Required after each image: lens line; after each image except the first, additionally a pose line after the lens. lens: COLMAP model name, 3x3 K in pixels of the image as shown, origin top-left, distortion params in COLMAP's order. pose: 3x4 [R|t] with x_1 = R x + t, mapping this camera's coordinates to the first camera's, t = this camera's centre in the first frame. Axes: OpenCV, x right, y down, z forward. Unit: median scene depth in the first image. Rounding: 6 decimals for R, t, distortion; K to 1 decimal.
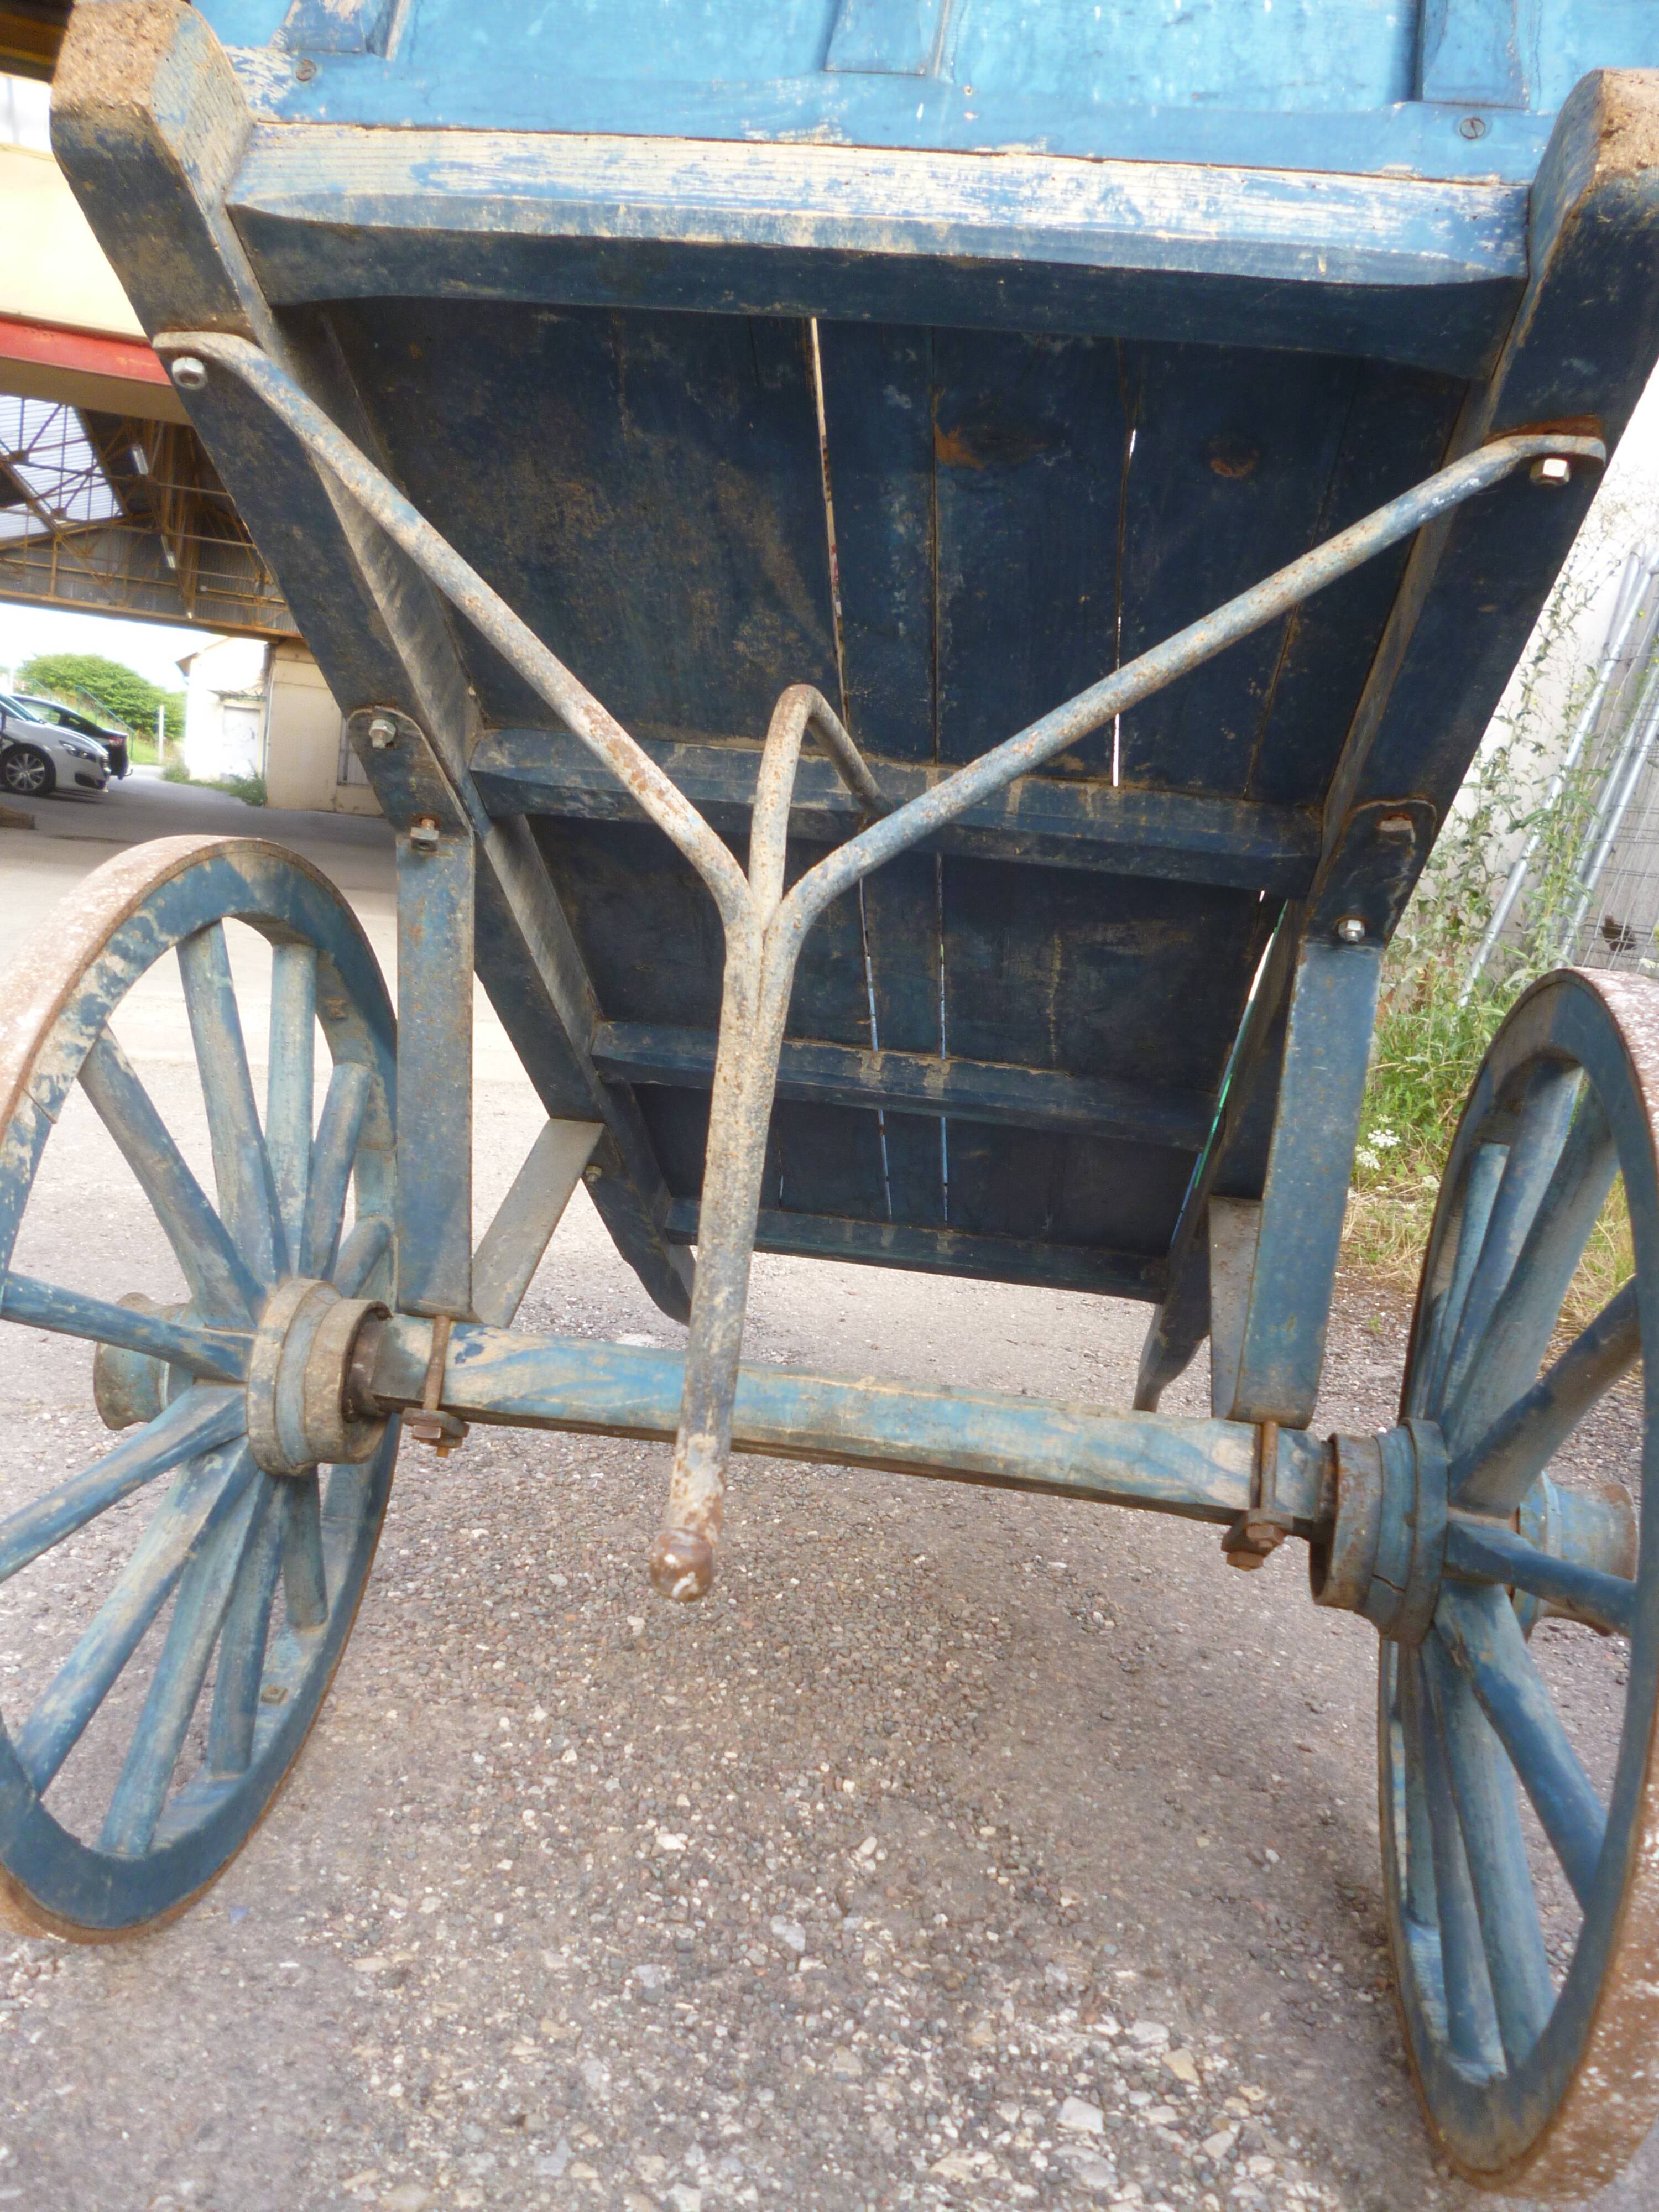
lens RADIAL K [[1825.7, 0, 844.3], [0, 1825.7, 1132.5], [0, 0, 1]] dist [-0.037963, 0.018530]
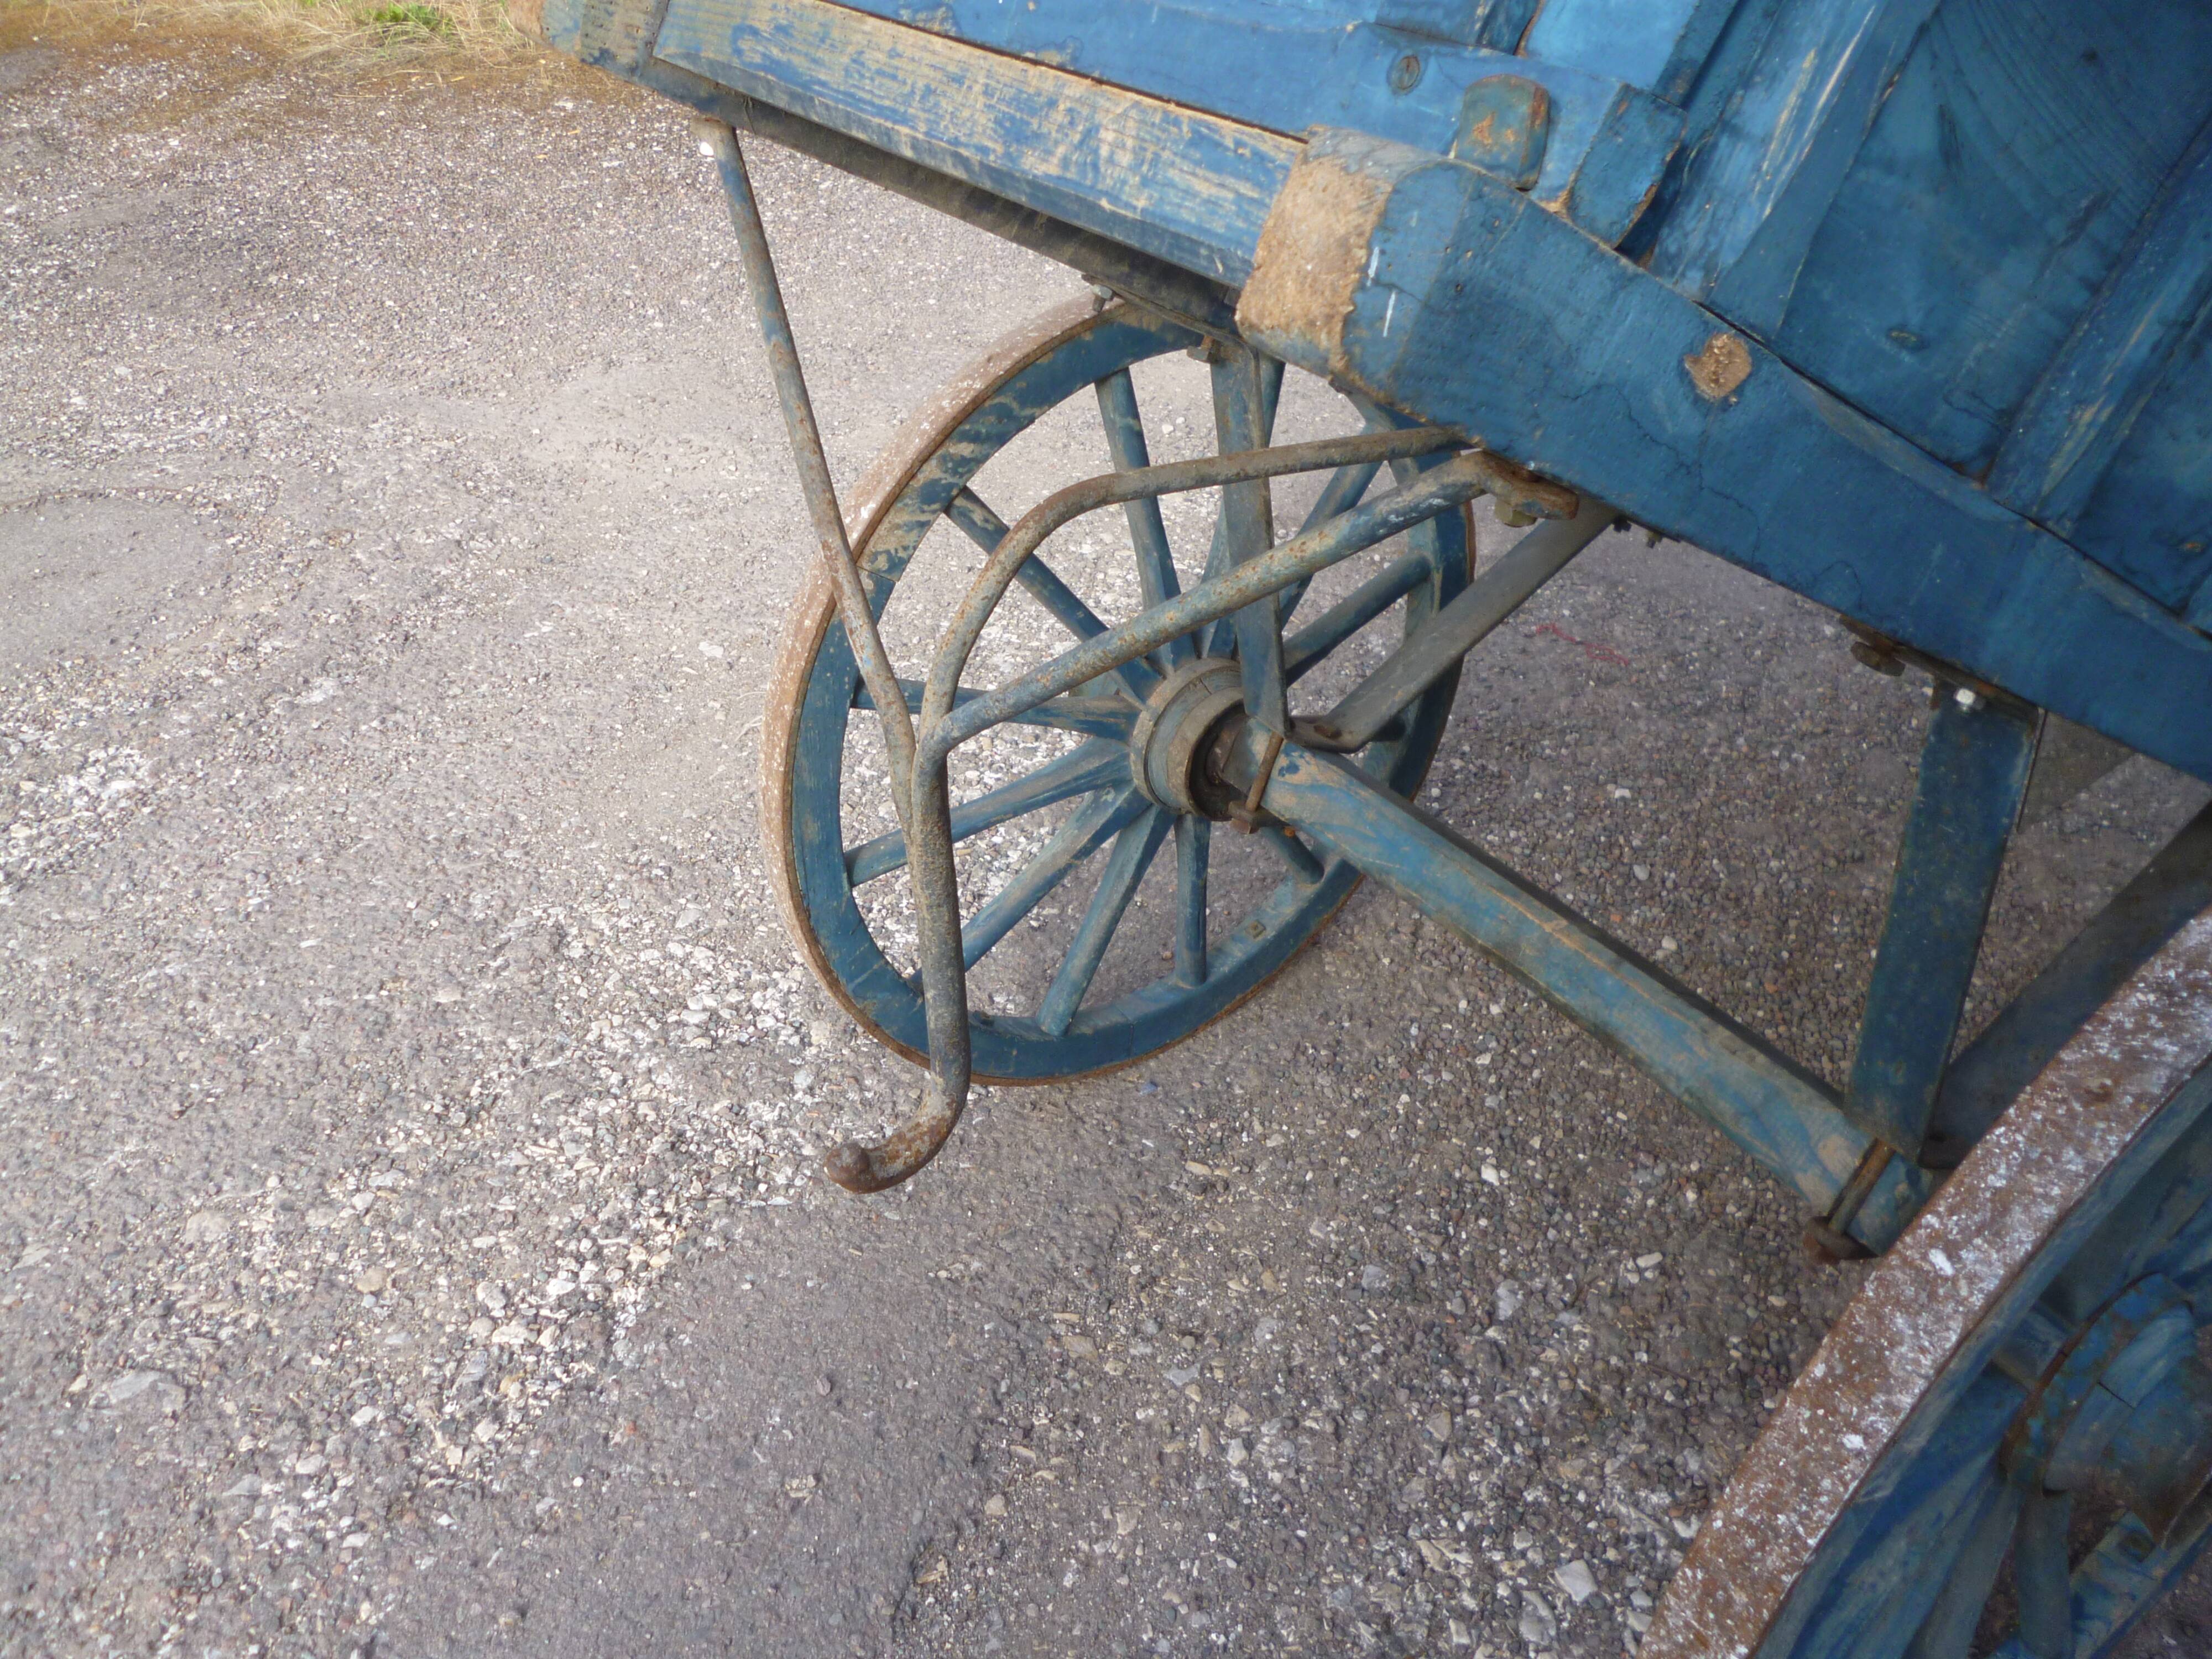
lens RADIAL K [[1825.7, 0, 1070.6], [0, 1825.7, 854.2], [0, 0, 1]] dist [-0.037963, 0.018530]
pose [[0.657913, 0.350163, -0.666735, 0.517592], [-0.020229, 0.893226, 0.449153, -0.365627], [0.752822, -0.282016, 0.594749, 0.210938]]
